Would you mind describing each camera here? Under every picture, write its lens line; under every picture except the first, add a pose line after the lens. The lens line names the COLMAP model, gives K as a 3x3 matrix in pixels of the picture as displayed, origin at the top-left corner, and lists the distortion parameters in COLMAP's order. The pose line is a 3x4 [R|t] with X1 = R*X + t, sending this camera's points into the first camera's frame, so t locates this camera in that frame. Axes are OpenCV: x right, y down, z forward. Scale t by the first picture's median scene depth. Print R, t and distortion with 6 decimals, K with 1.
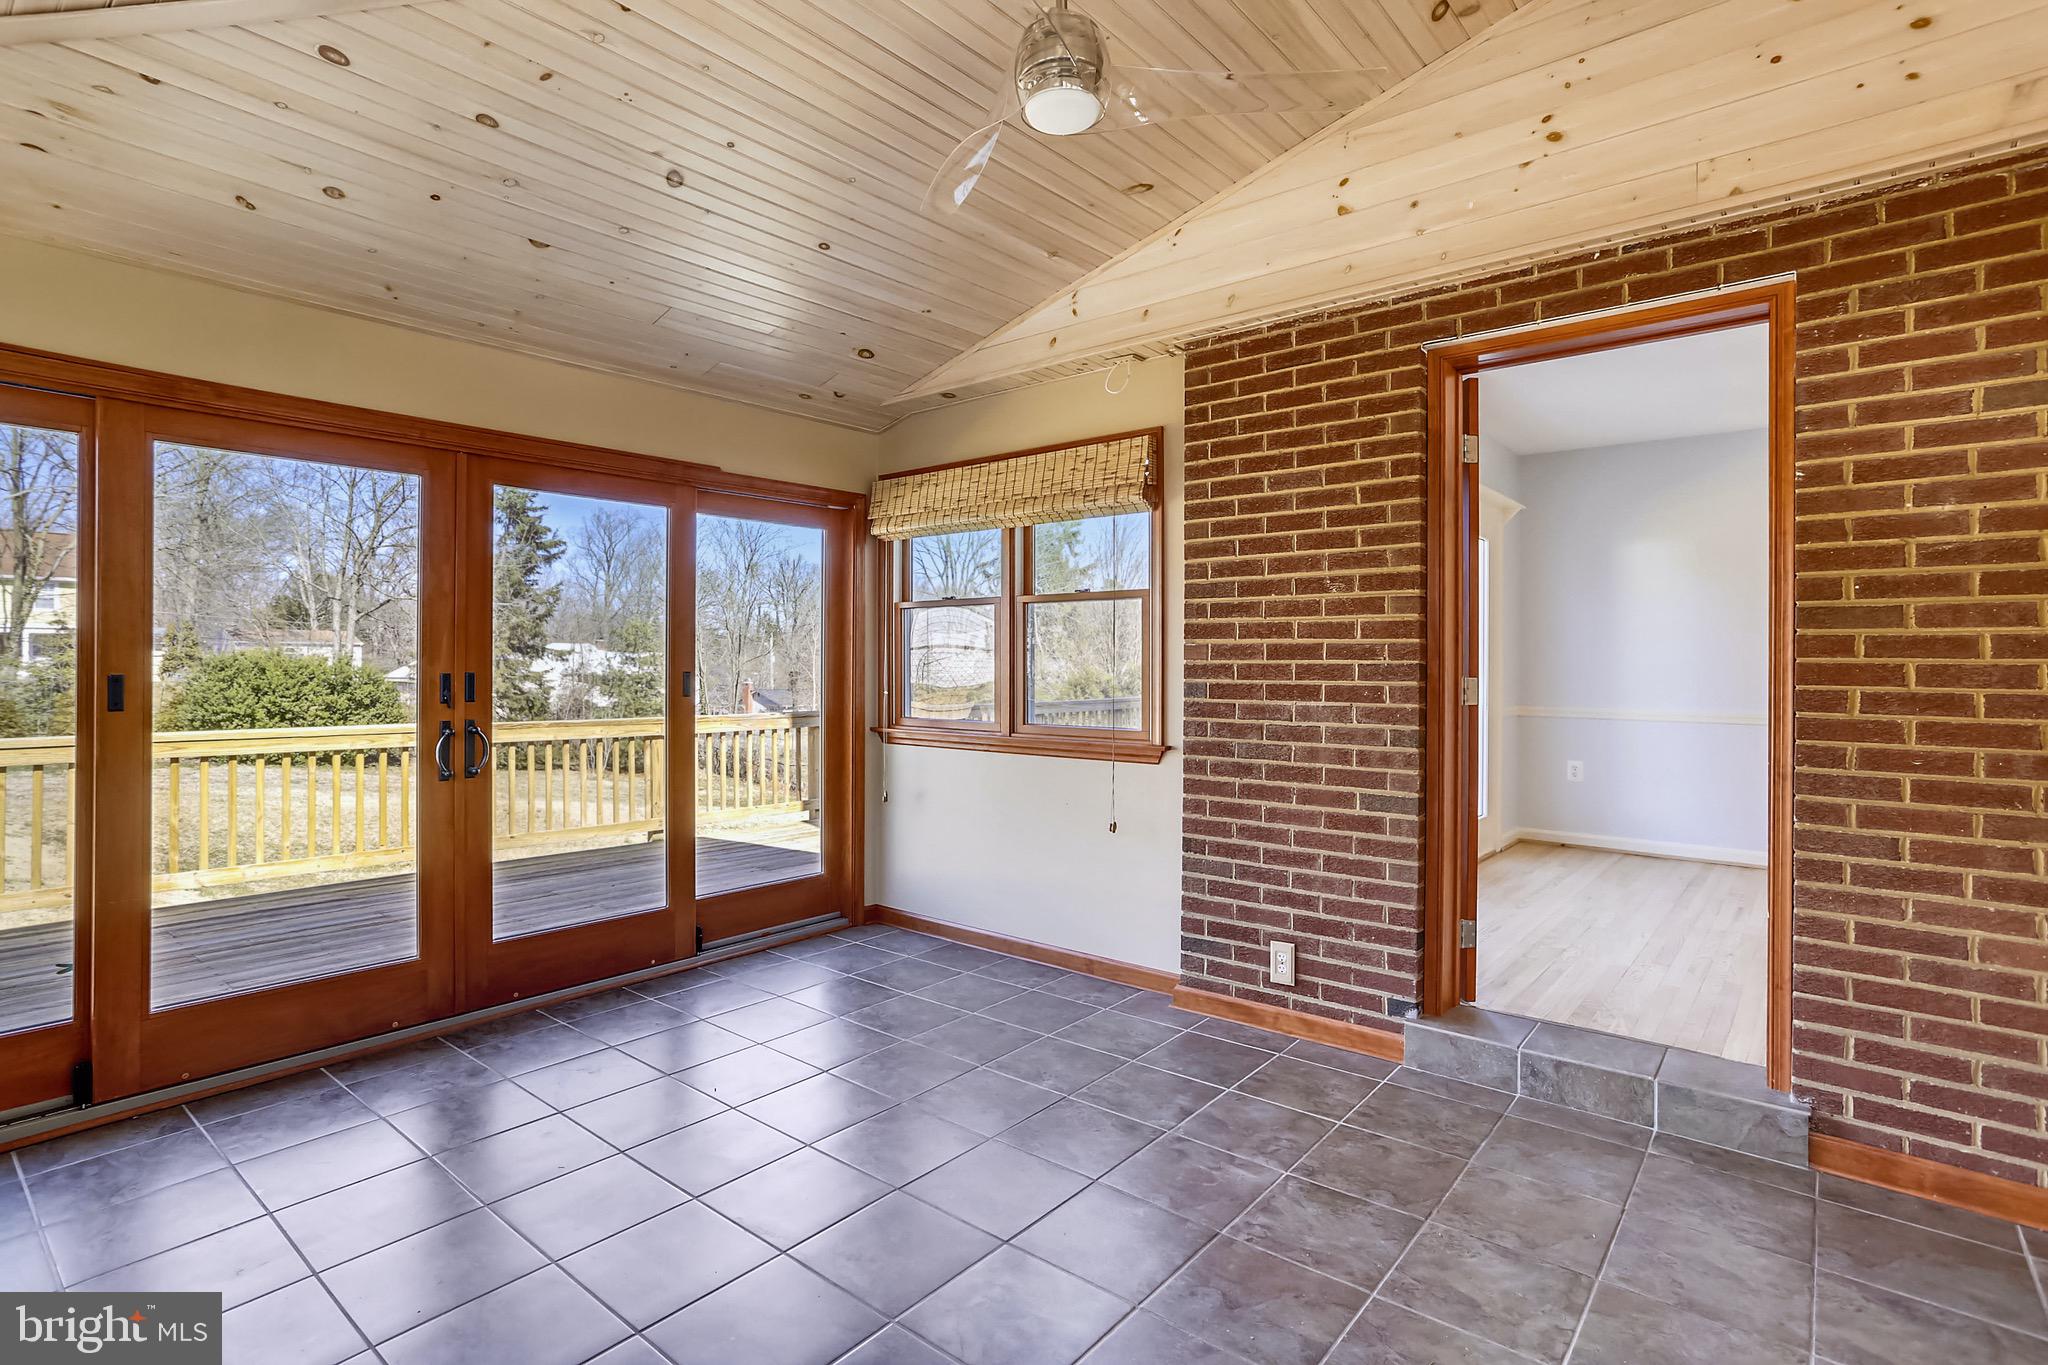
lens RADIAL K [[1010.6, 0, 1013.9], [0, 1010.6, 656.4], [0, 0, 1]] dist [-0.068326, 0.041224]
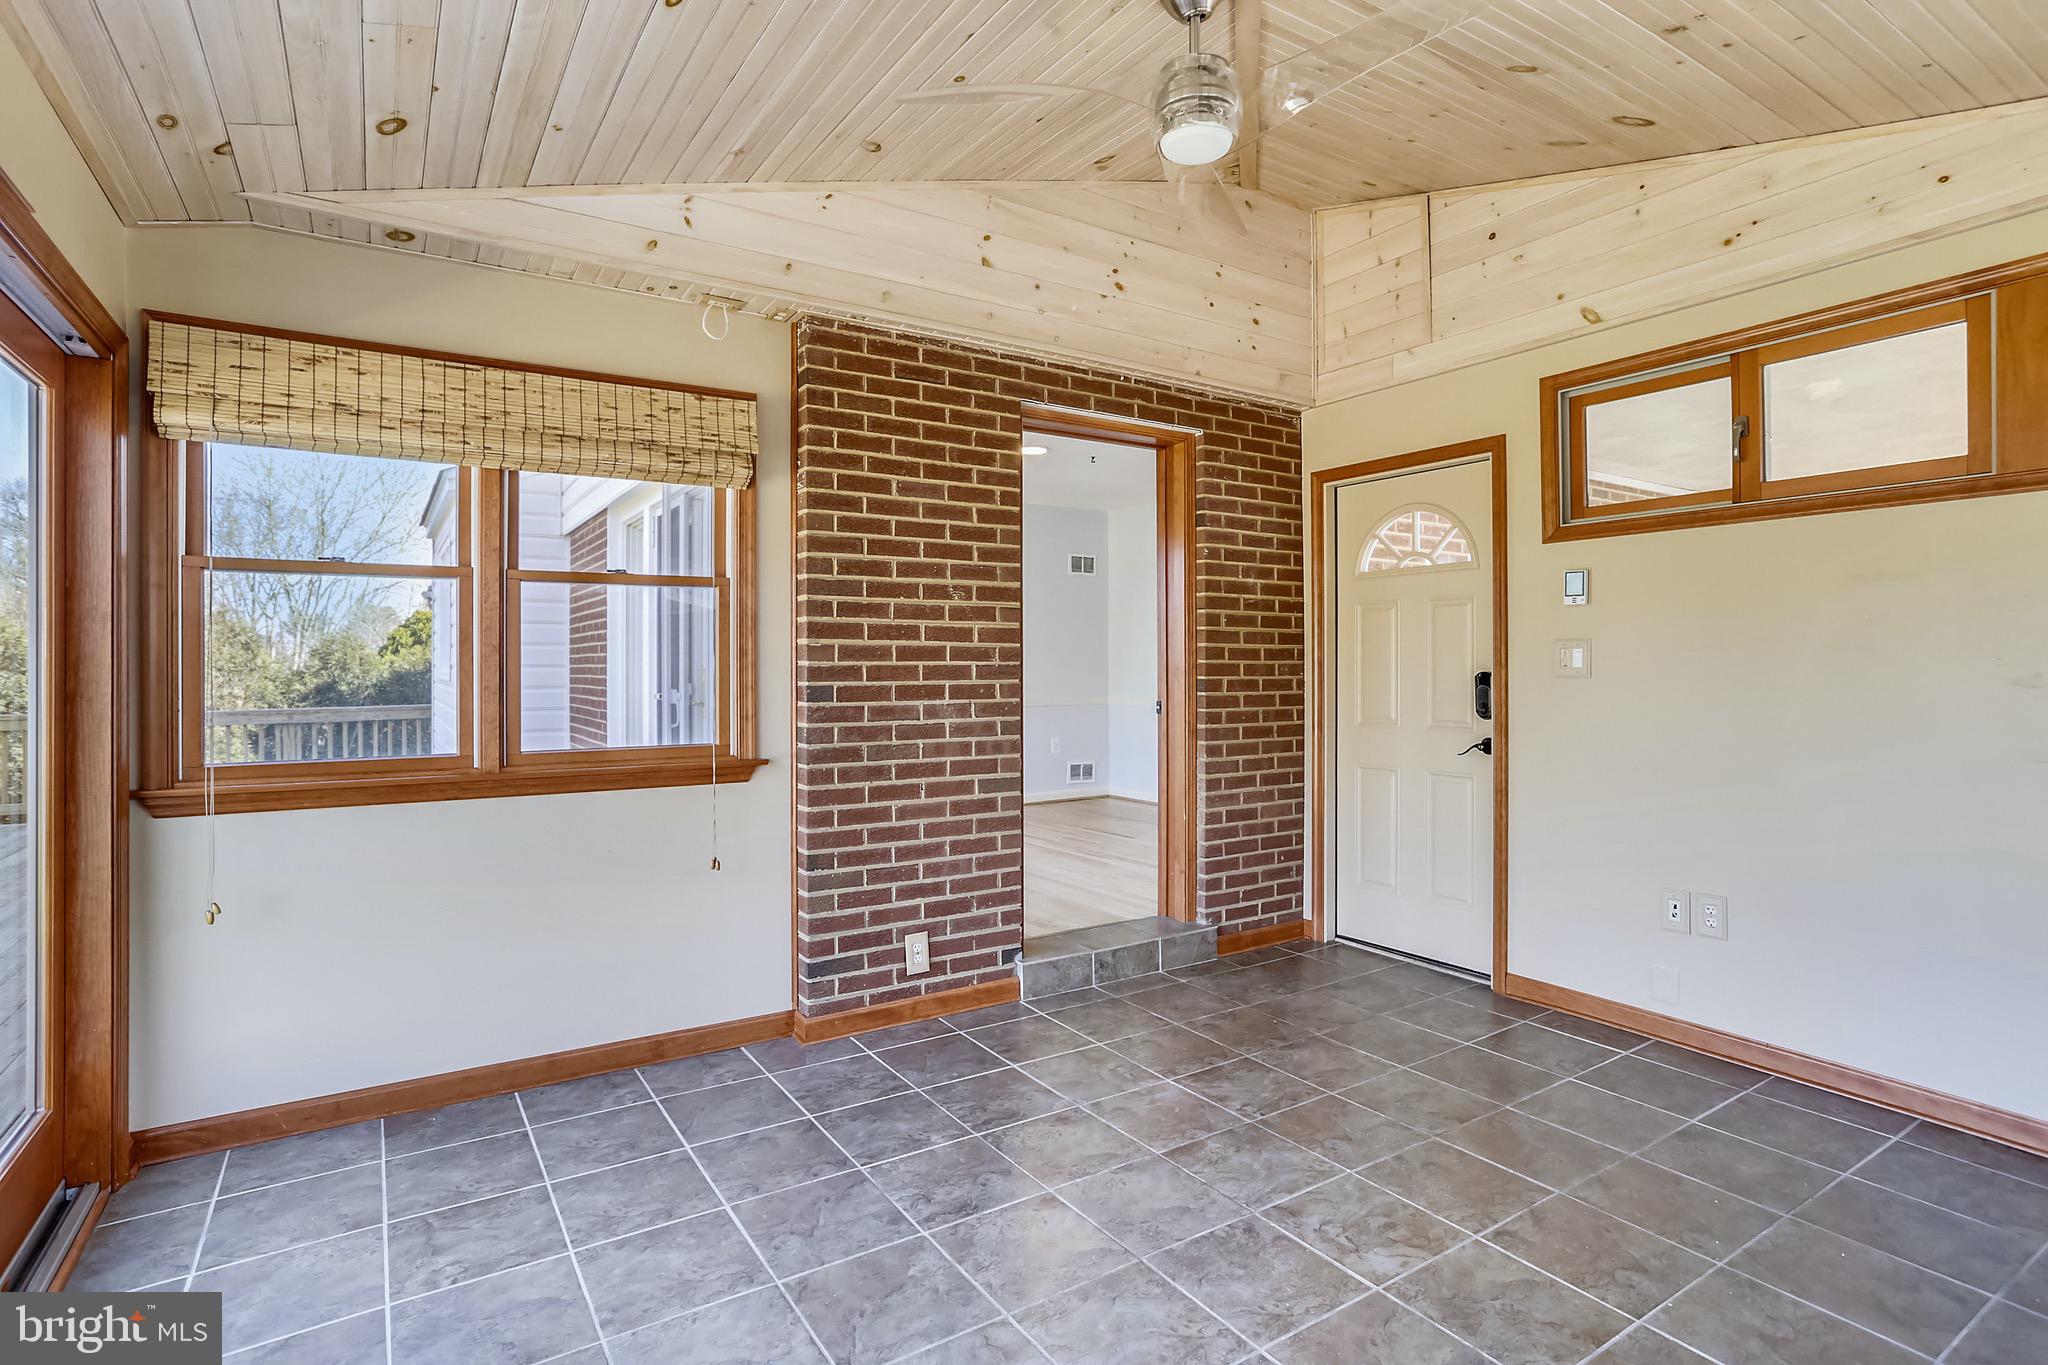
lens RADIAL K [[1010.6, 0, 1013.9], [0, 1010.6, 656.4], [0, 0, 1]] dist [-0.068326, 0.041224]
pose [[0.293996, 0.004650, 0.955795, -0.700294], [-0.003632, 0.999986, -0.003747, 0.001986], [-0.955800, -0.002370, 0.294009, 0.598377]]
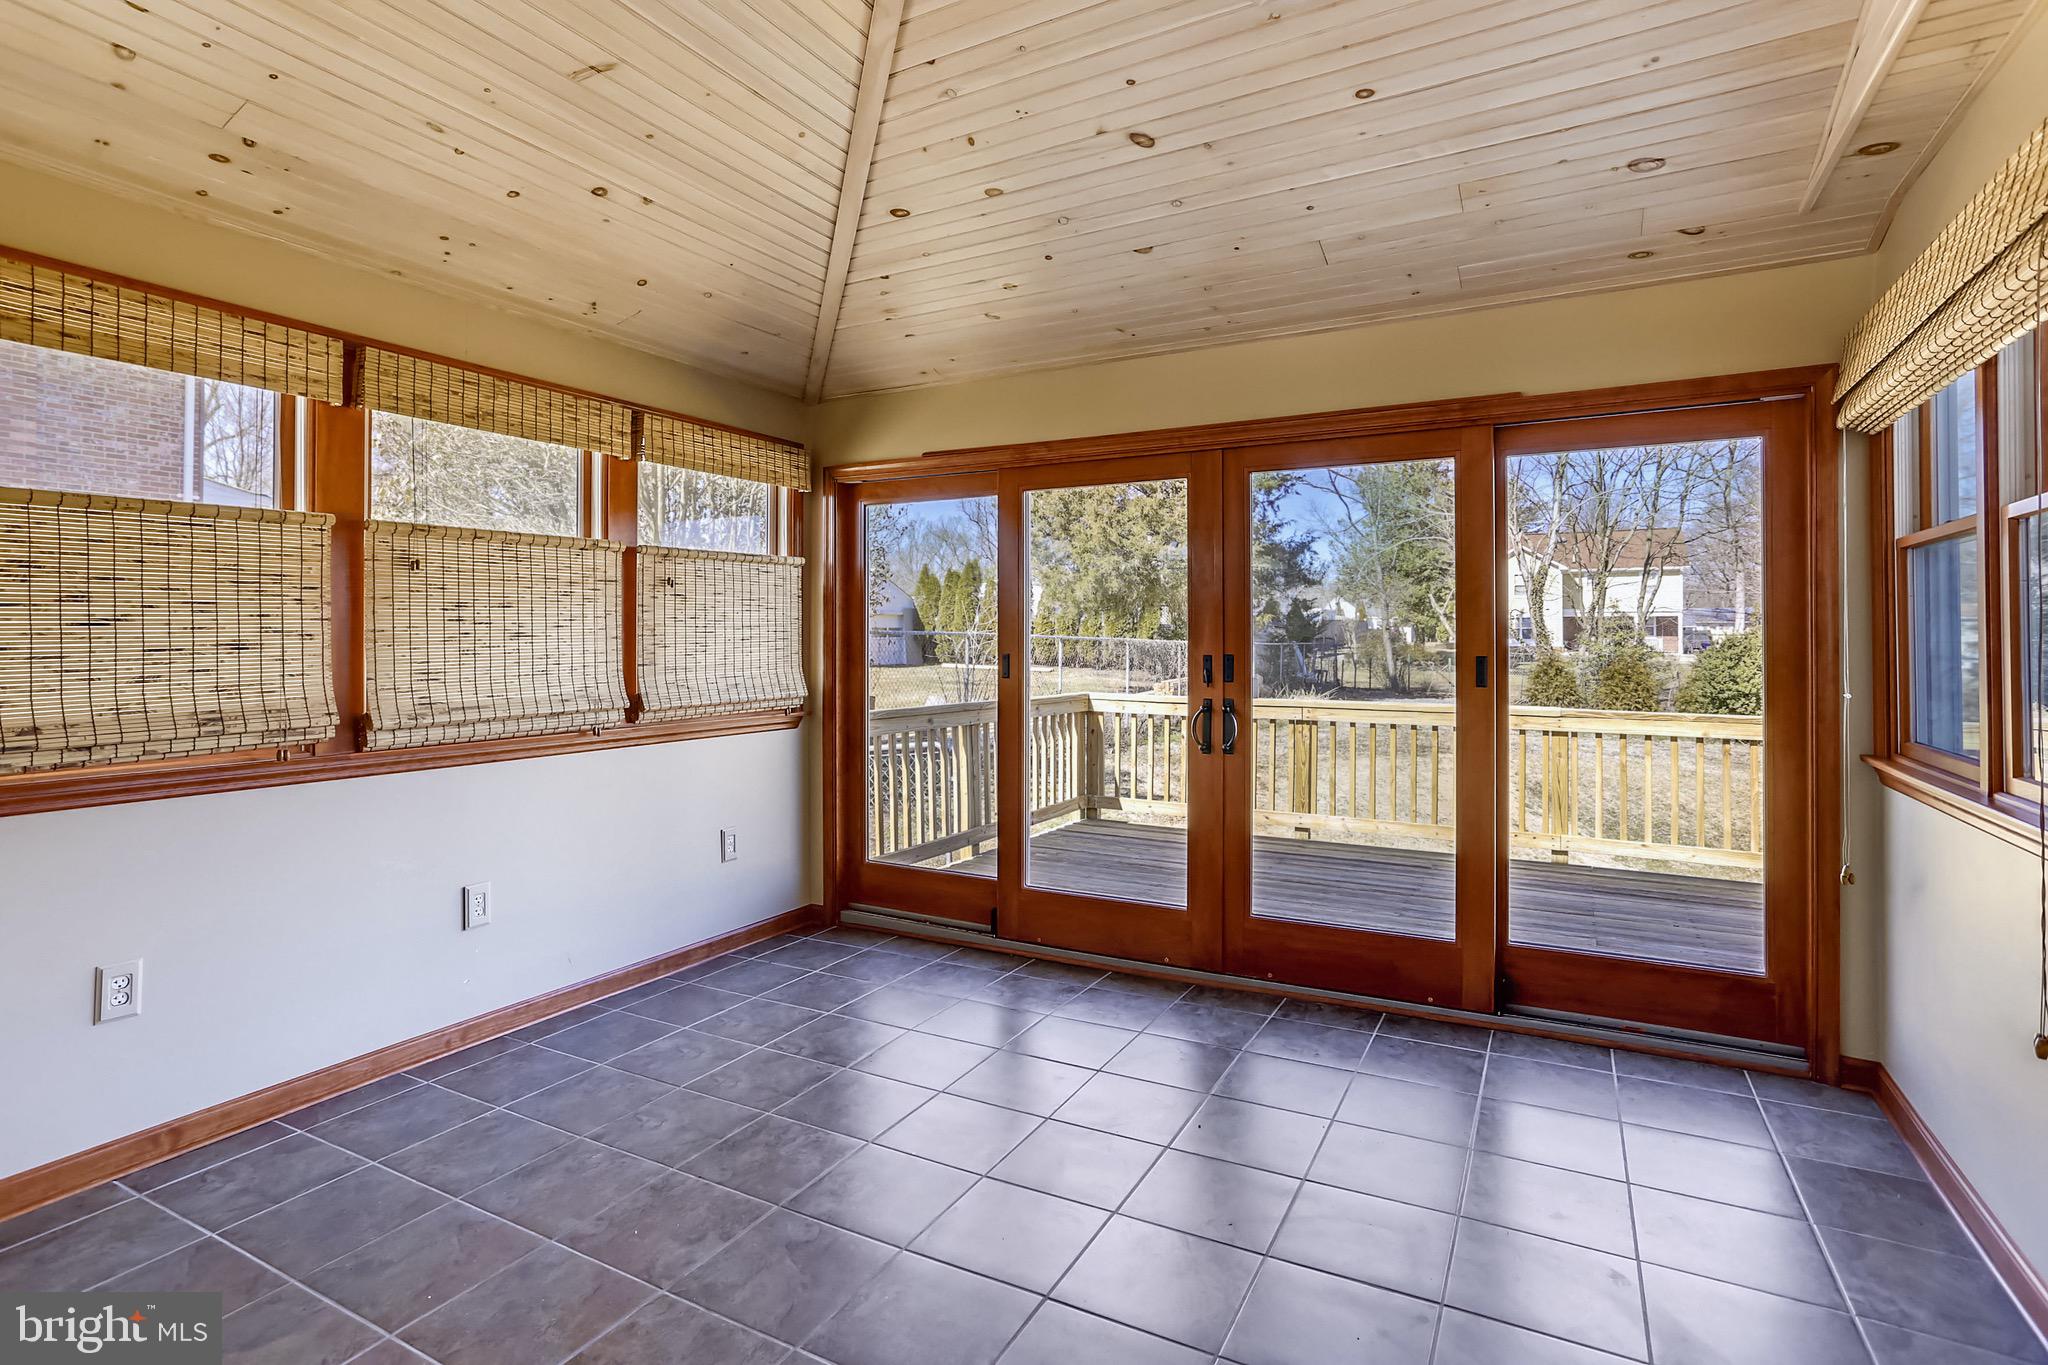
lens RADIAL K [[1008.8, 0, 999.7], [0, 1008.8, 632.0], [0, 0, 1]] dist [-0.040409, 0.024117]
pose [[0.191945, -0.011272, -0.981341, 0.475829], [0.007610, 0.999921, -0.009997, 0.000931], [0.981376, -0.005549, 0.192016, 0.570185]]
